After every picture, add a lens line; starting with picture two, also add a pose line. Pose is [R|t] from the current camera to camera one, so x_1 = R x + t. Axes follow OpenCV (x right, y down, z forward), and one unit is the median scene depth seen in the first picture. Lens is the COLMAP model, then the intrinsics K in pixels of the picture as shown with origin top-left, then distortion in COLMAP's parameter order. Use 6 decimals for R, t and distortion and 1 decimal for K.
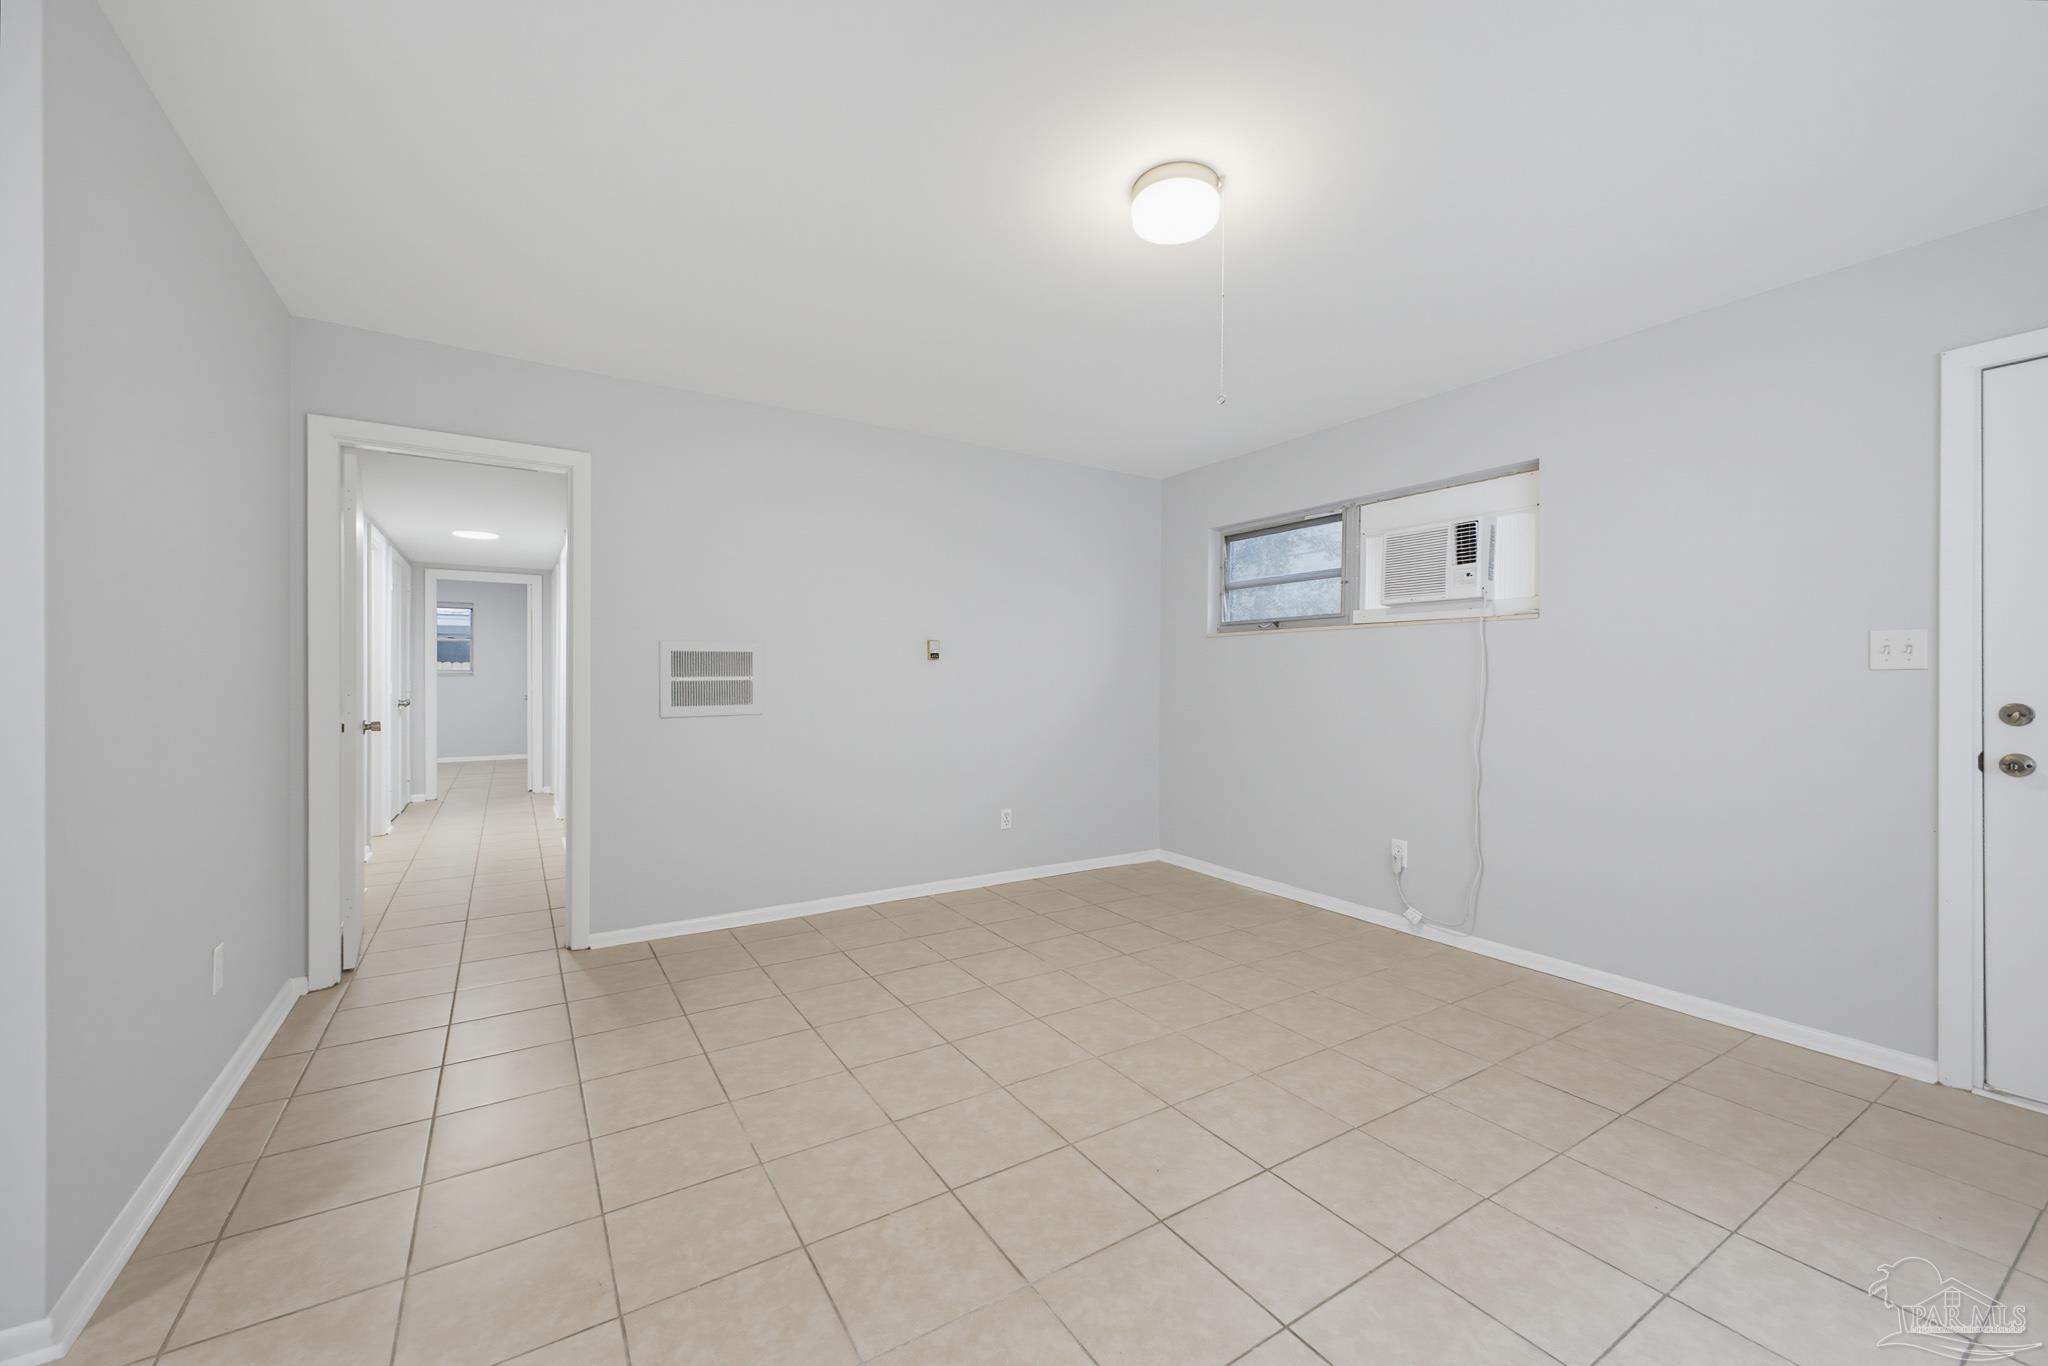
lens RADIAL K [[803.5, 0, 1028.7], [0, 803.5, 677.9], [0, 0, 1]] dist [0.003542, -0.002646]
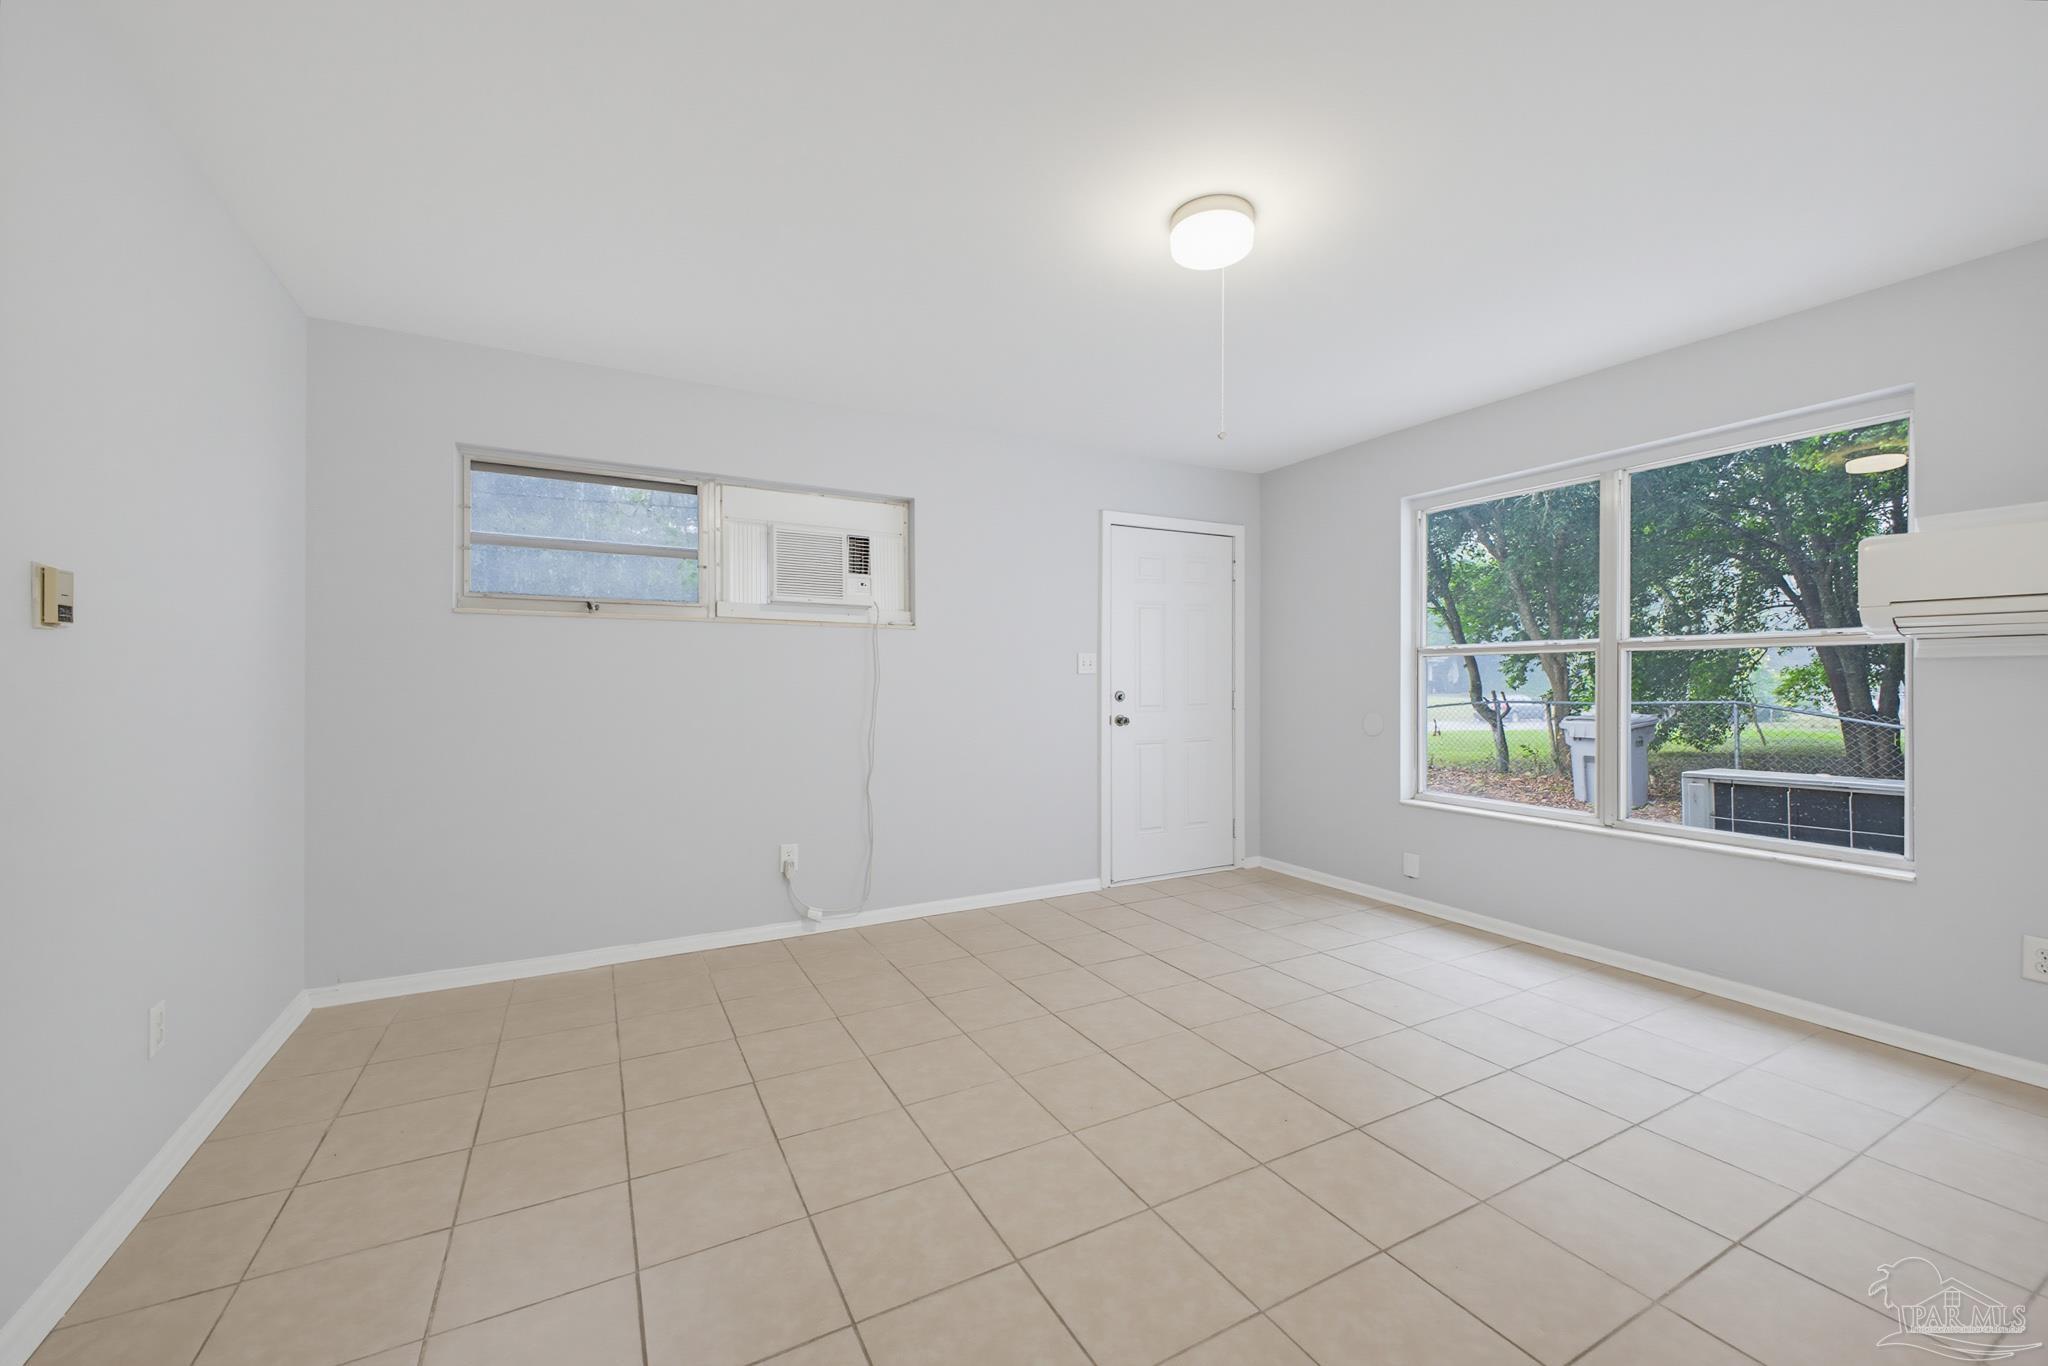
lens RADIAL K [[803.5, 0, 1028.7], [0, 803.5, 677.9], [0, 0, 1]] dist [0.003542, -0.002646]
pose [[0.053008, 0.001680, 0.998593, -0.540470], [-0.002255, 0.999996, -0.001563, 0.001089], [-0.998592, -0.002169, 0.053012, 0.717520]]
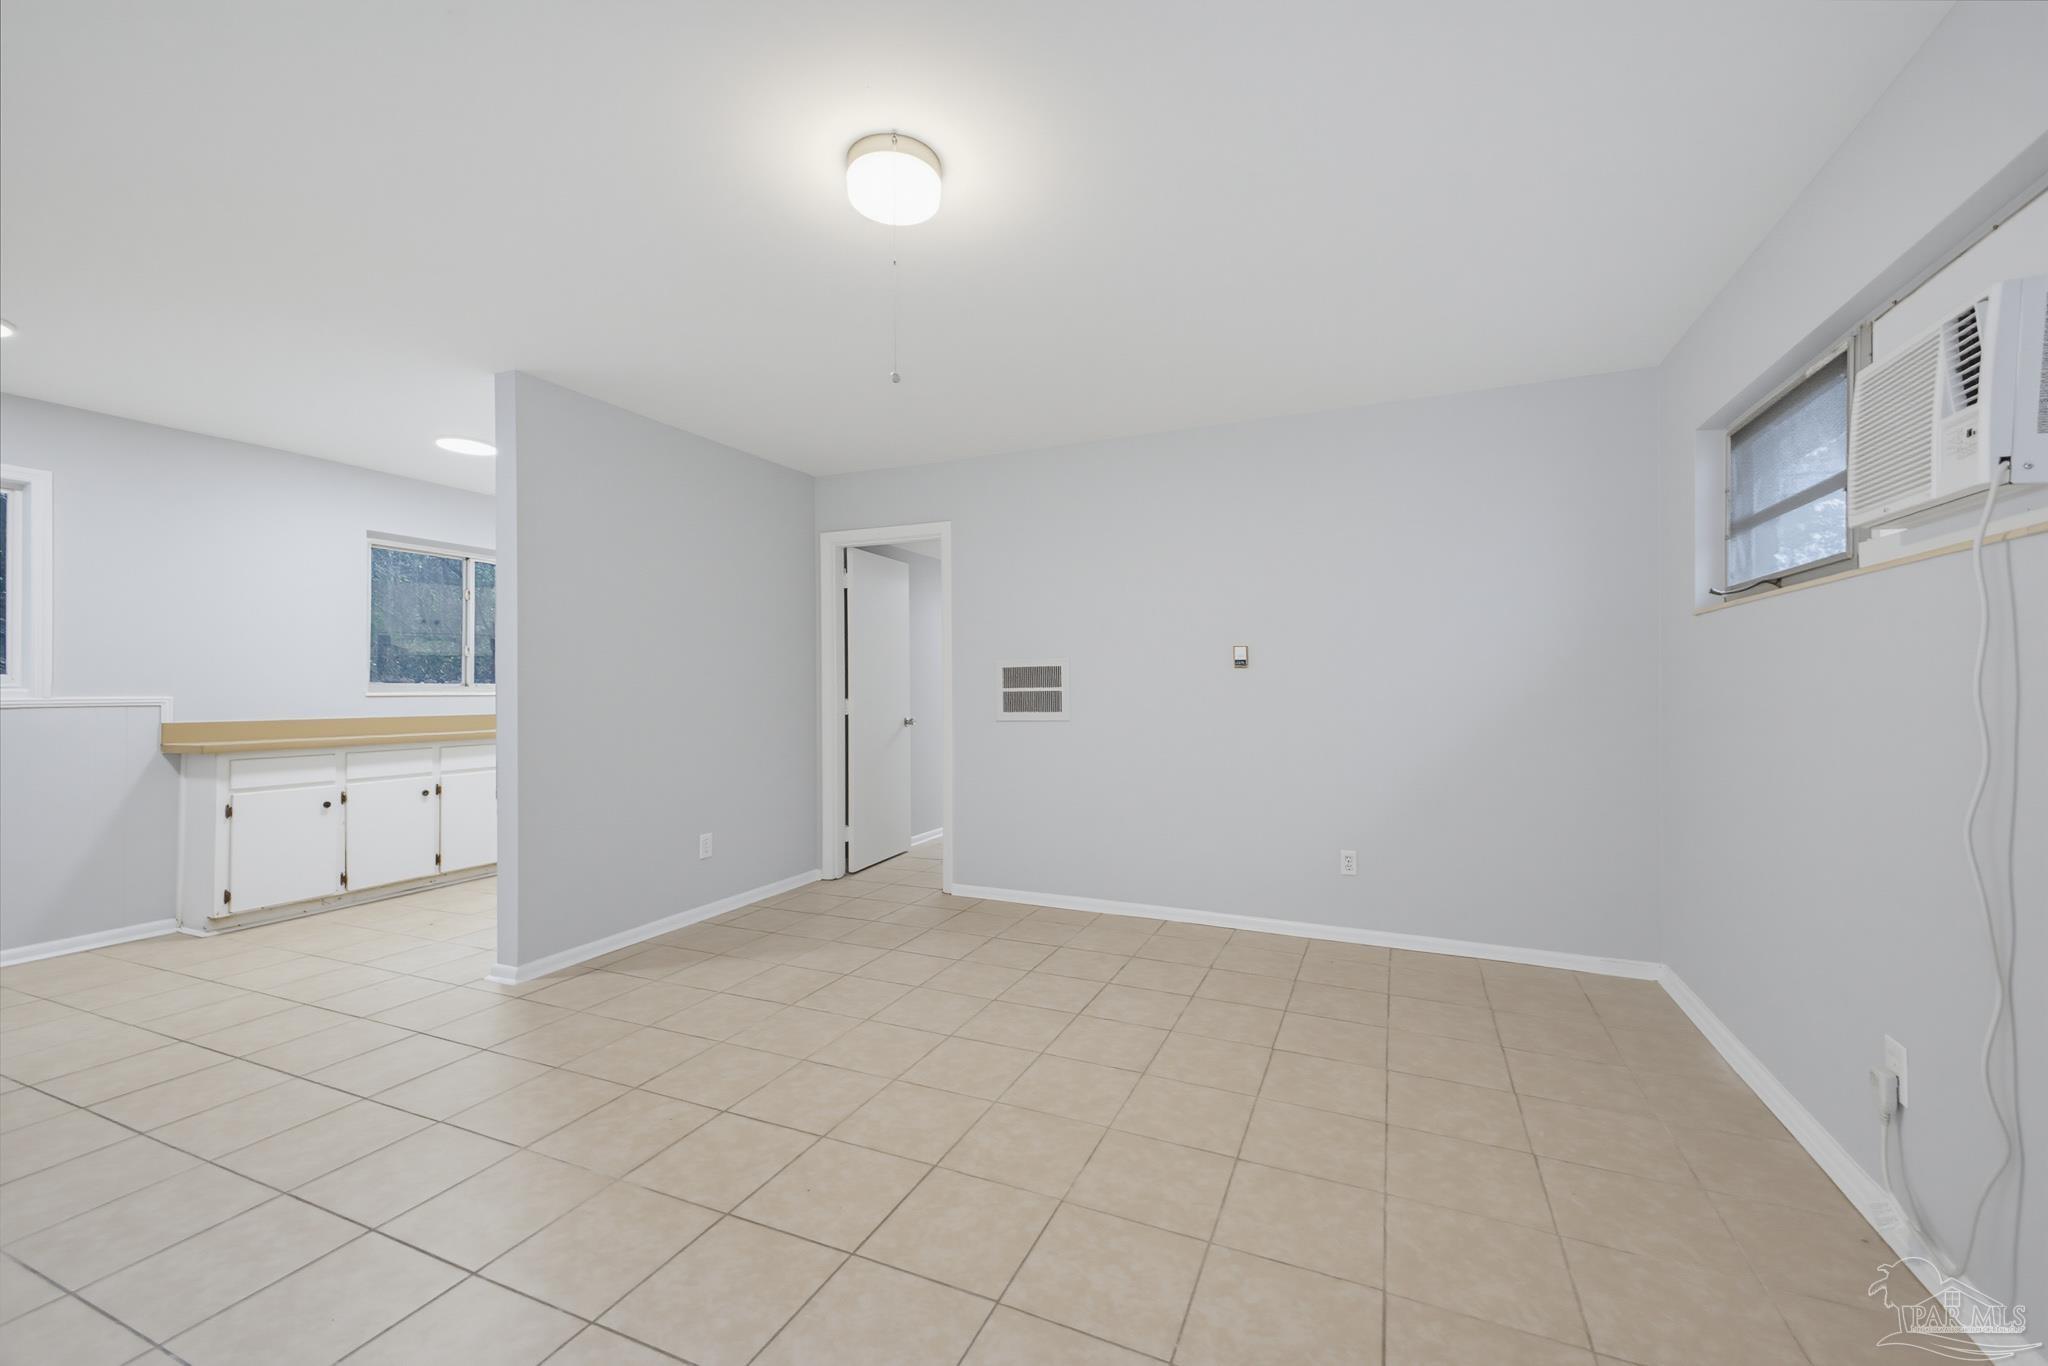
lens RADIAL K [[803.5, 0, 1028.7], [0, 803.5, 677.9], [0, 0, 1]] dist [0.003542, -0.002646]
pose [[0.554642, -0.015524, -0.831944, 0.614991], [0.013871, 0.999860, -0.009409, -0.005561], [0.831974, -0.006321, 0.554779, 0.361238]]
